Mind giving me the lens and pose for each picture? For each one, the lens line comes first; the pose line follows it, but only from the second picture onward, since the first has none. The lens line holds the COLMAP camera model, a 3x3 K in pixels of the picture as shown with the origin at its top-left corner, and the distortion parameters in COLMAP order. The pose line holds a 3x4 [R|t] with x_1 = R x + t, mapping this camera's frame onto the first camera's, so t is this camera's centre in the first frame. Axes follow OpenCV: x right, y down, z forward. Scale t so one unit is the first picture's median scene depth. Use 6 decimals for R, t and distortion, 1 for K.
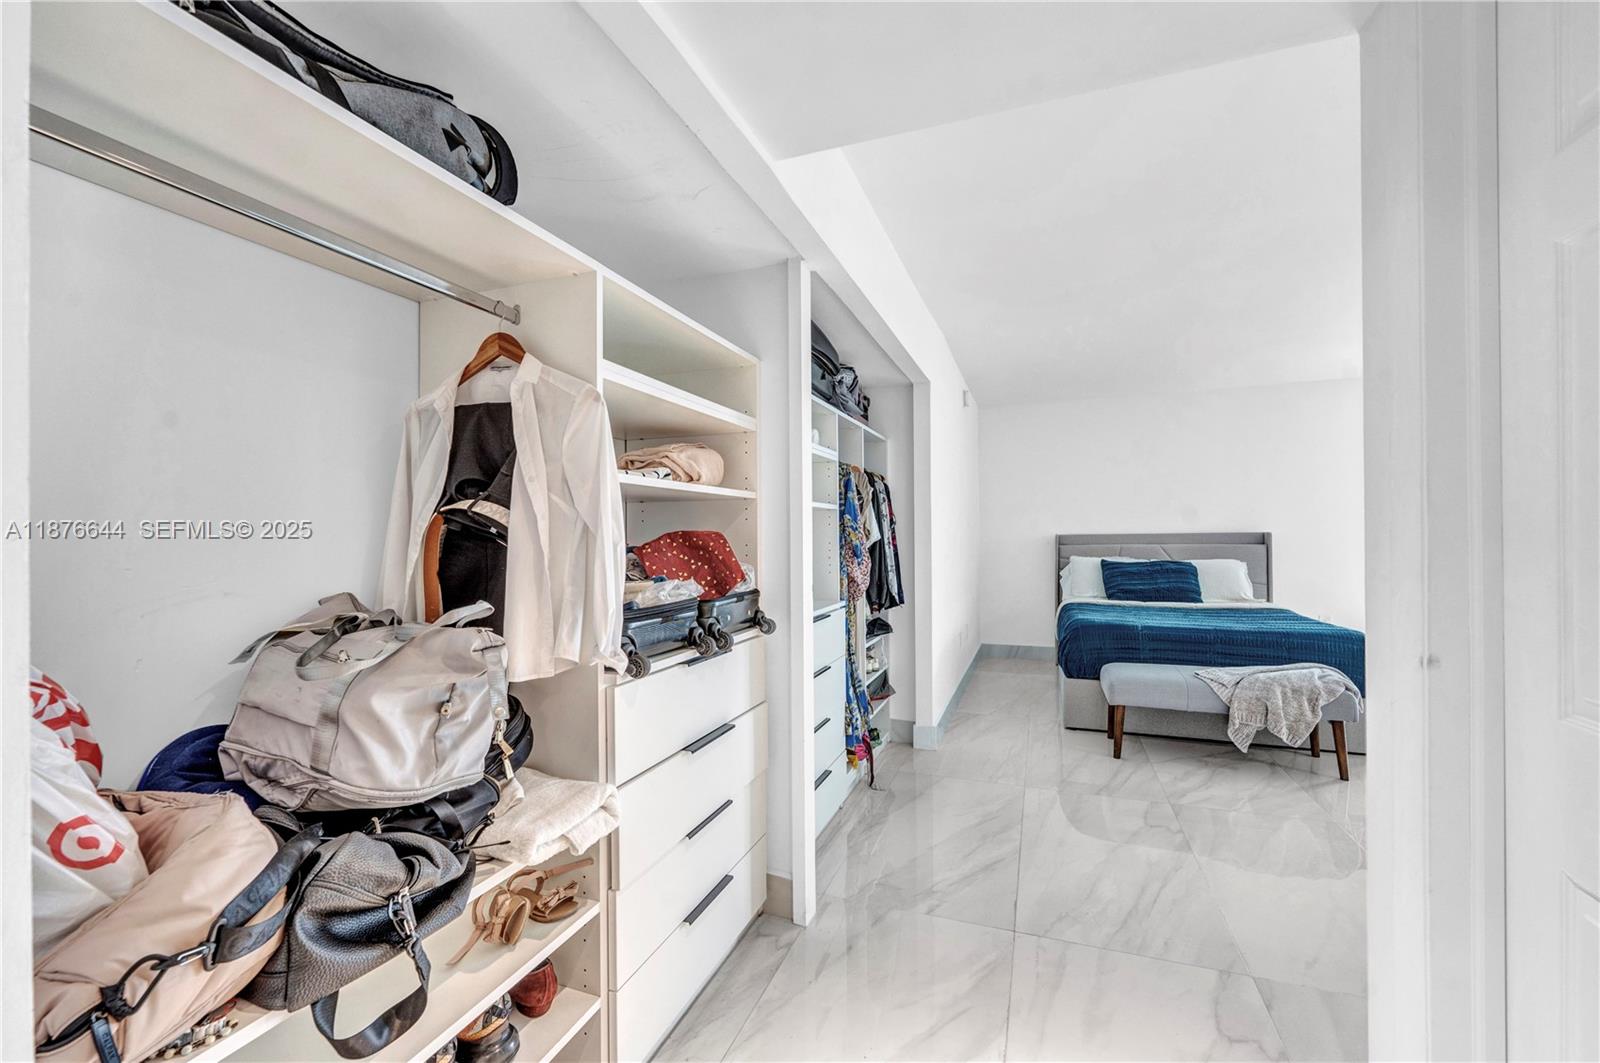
lens RADIAL K [[659.2, 0, 805.5], [0, 659.2, 541.3], [0, 0, 1]] dist [-0.003589, -0.000628]
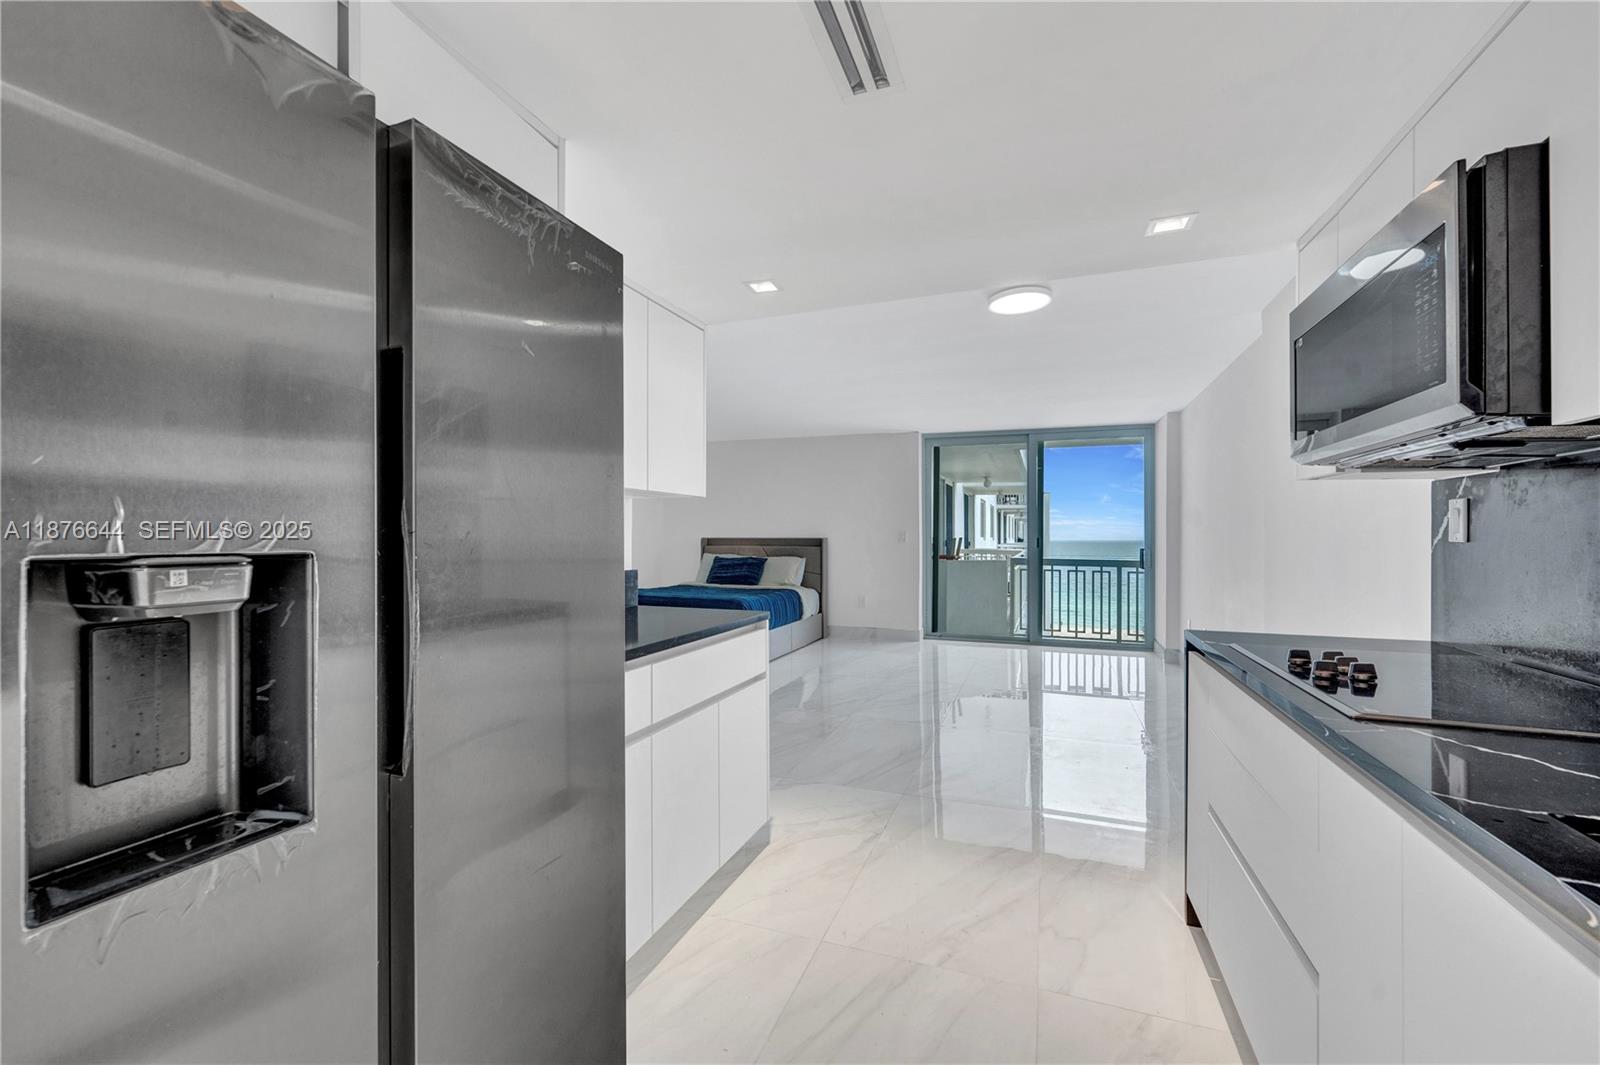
lens RADIAL K [[659.2, 0, 790.4], [0, 659.2, 525.2], [0, 0, 1]] dist [-0.003589, -0.000628]
pose [[0.999726, 0.012084, -0.020042, 0.703097], [-0.012576, 0.999619, -0.024563, -0.006594], [0.019737, 0.024809, 0.999497, -0.478884]]
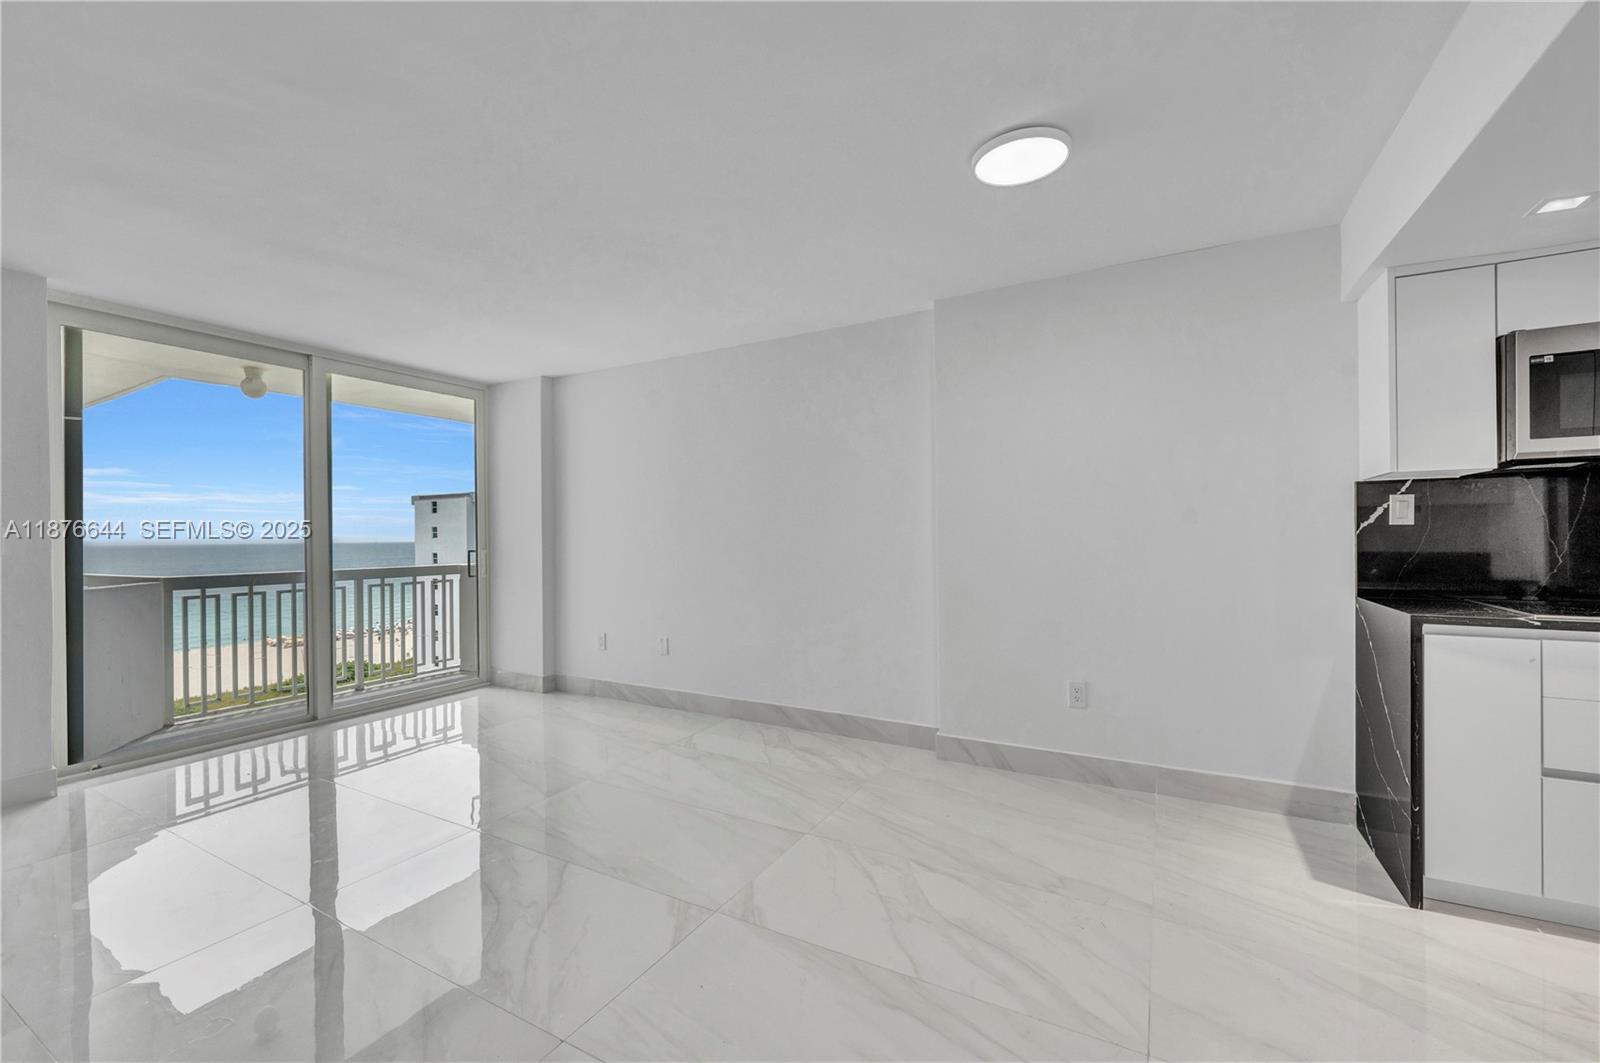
lens RADIAL K [[659.2, 0, 808.3], [0, 659.2, 536.3], [0, 0, 1]] dist [-0.003589, -0.000628]
pose [[0.157535, 0.002886, 0.987509, 0.483133], [0.020397, 0.999773, -0.006176, -0.004954], [-0.987303, 0.021115, 0.157440, 0.243453]]
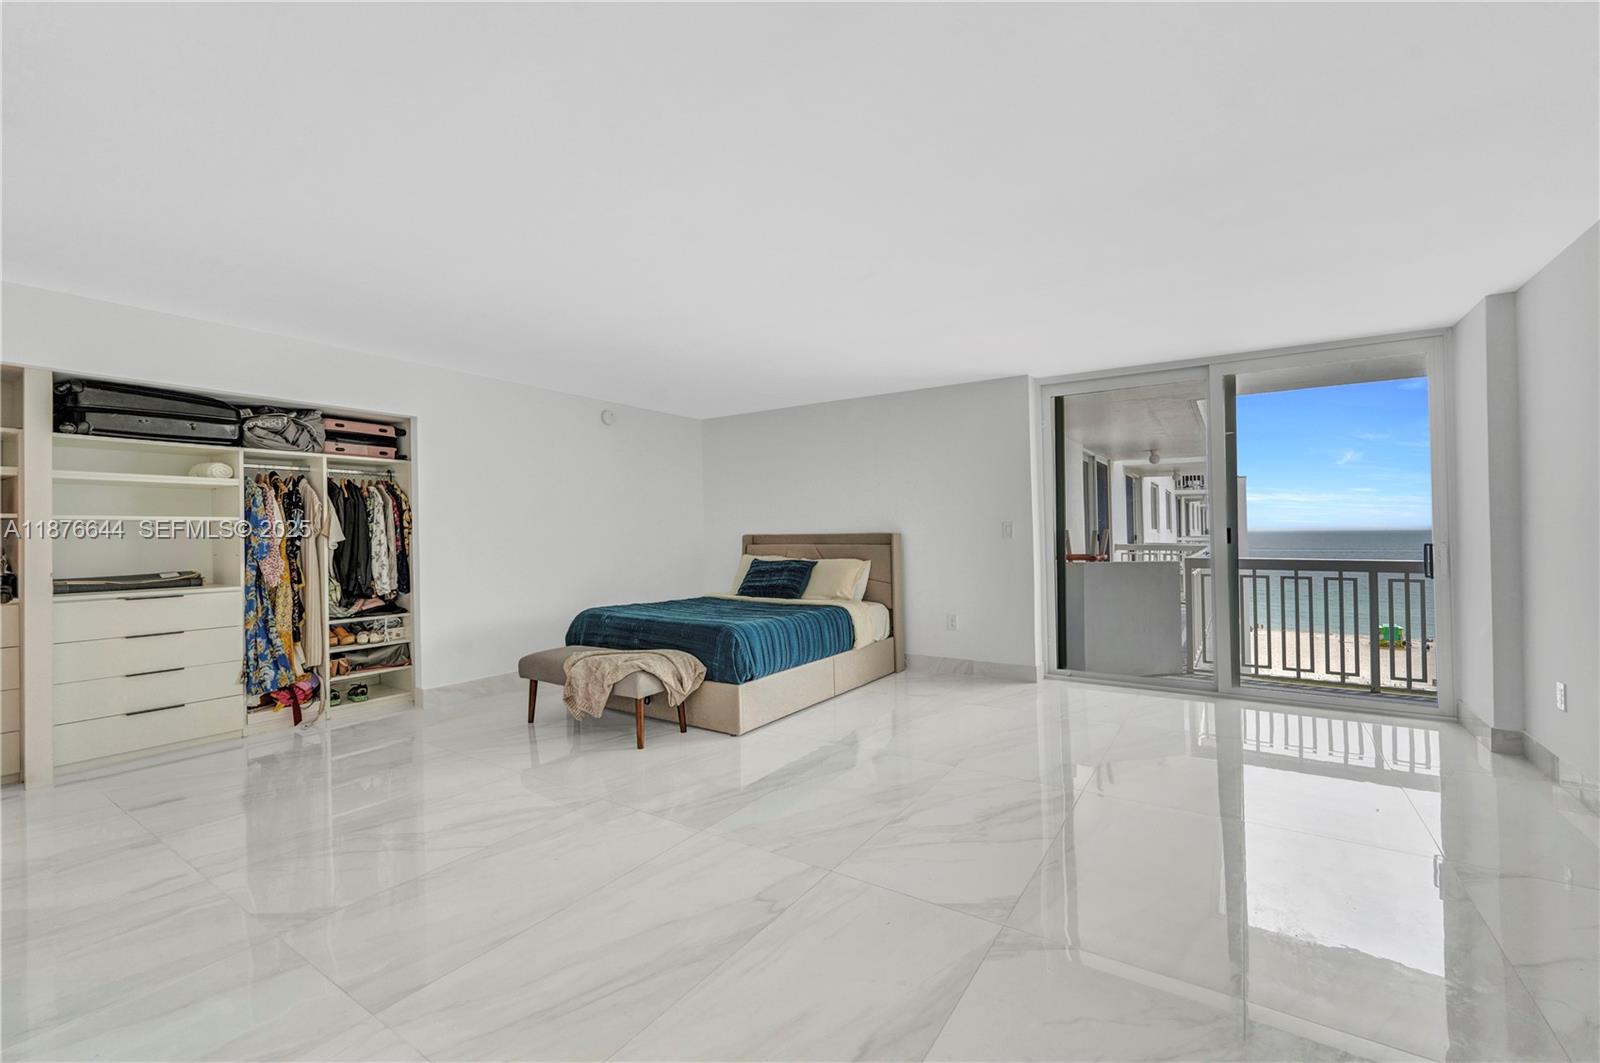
lens RADIAL K [[659.2, 0, 794.4], [0, 659.2, 517.3], [0, 0, 1]] dist [-0.003589, -0.000628]
pose [[0.969599, -0.007571, -0.244583, 0.858062], [0.000252, 0.999552, -0.029942, -0.008304], [0.244700, 0.028970, 0.969166, -0.051082]]
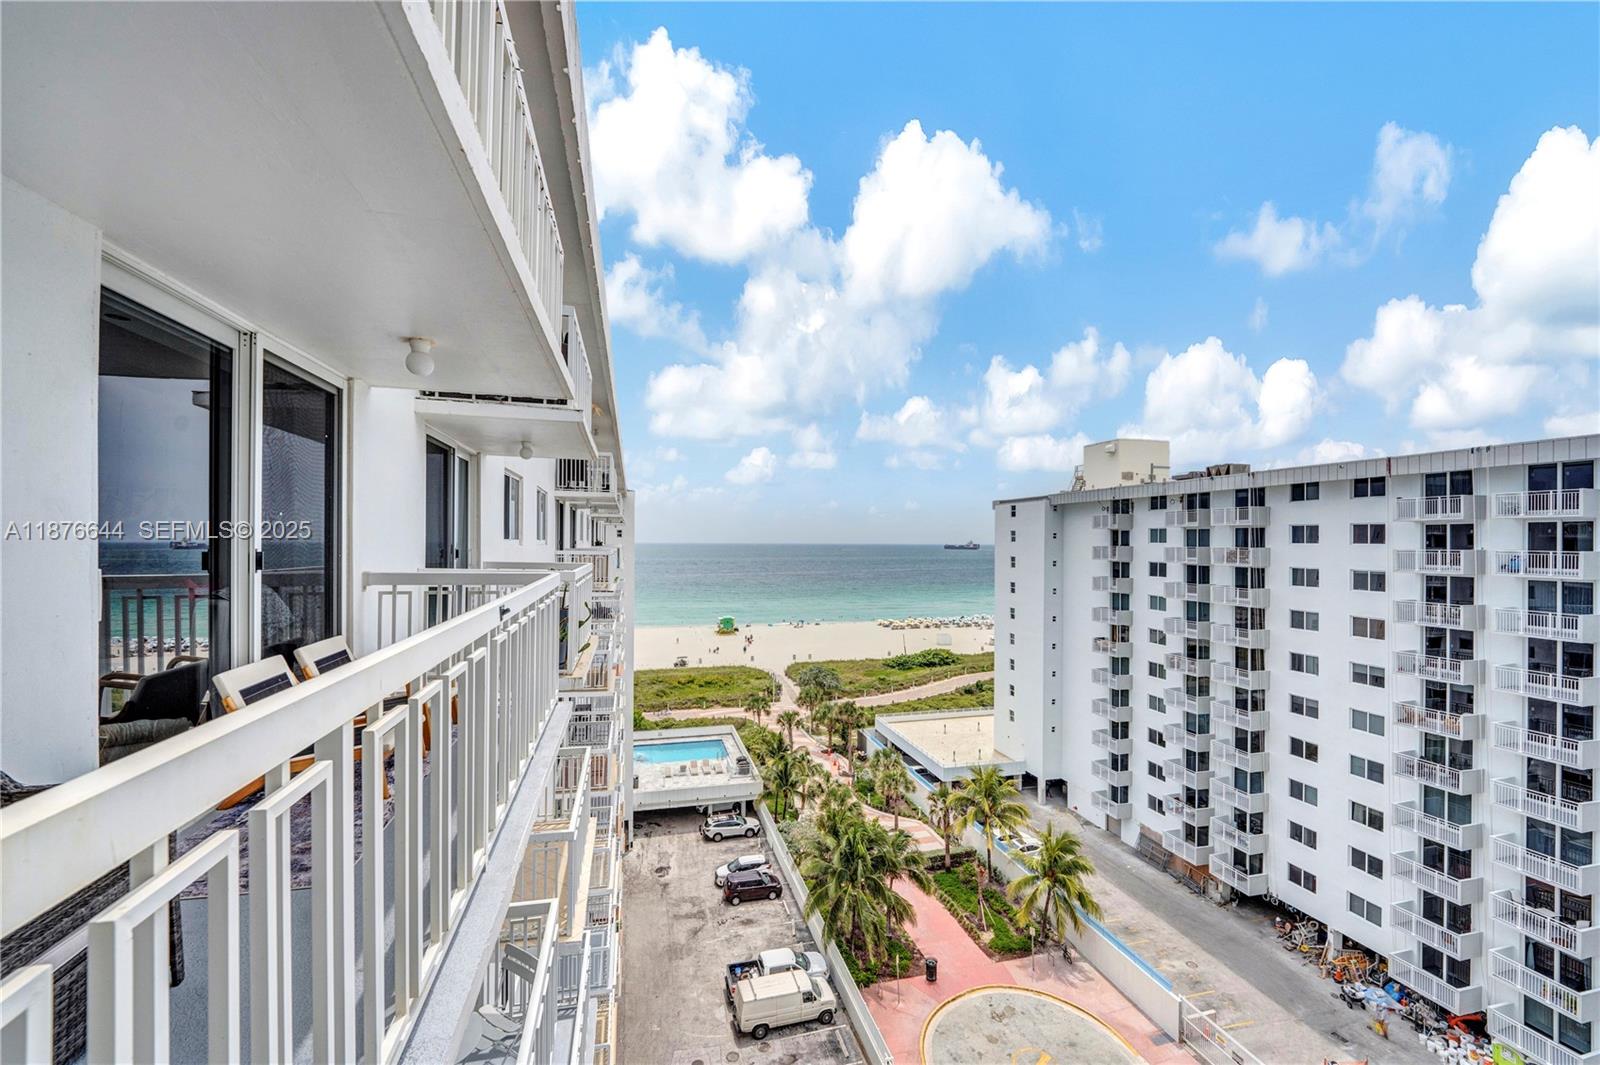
lens RADIAL K [[659.2, 0, 800.6], [0, 659.2, 541.0], [0, 0, 1]] dist [-0.003589, -0.000628]
pose [[0.825485, 0.012741, 0.564281, 1.359080], [-0.007237, 0.999902, -0.011989, -0.024906], [-0.564378, 0.005812, 0.825496, 1.226125]]
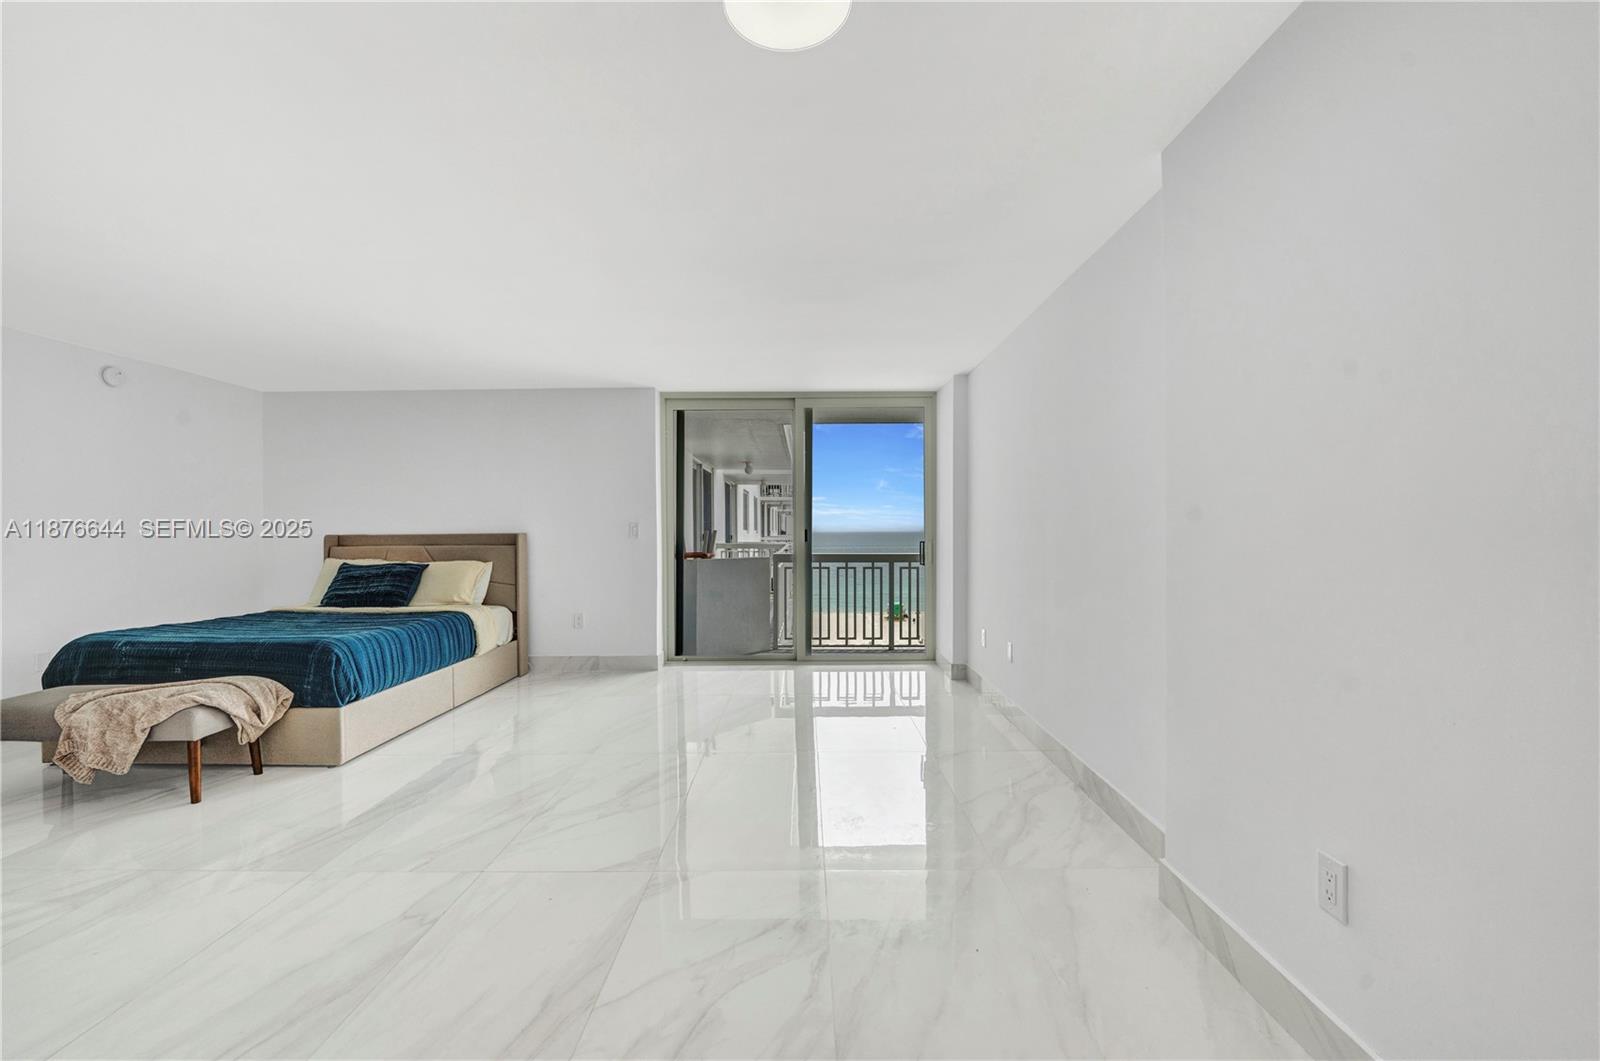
lens RADIAL K [[659.2, 0, 797.7], [0, 659.2, 524.7], [0, 0, 1]] dist [-0.003589, -0.000628]
pose [[0.943358, 0.004624, 0.331743, 0.821937], [0.001507, 0.999833, -0.018223, -0.008641], [-0.331772, 0.017690, 0.943194, -0.103735]]
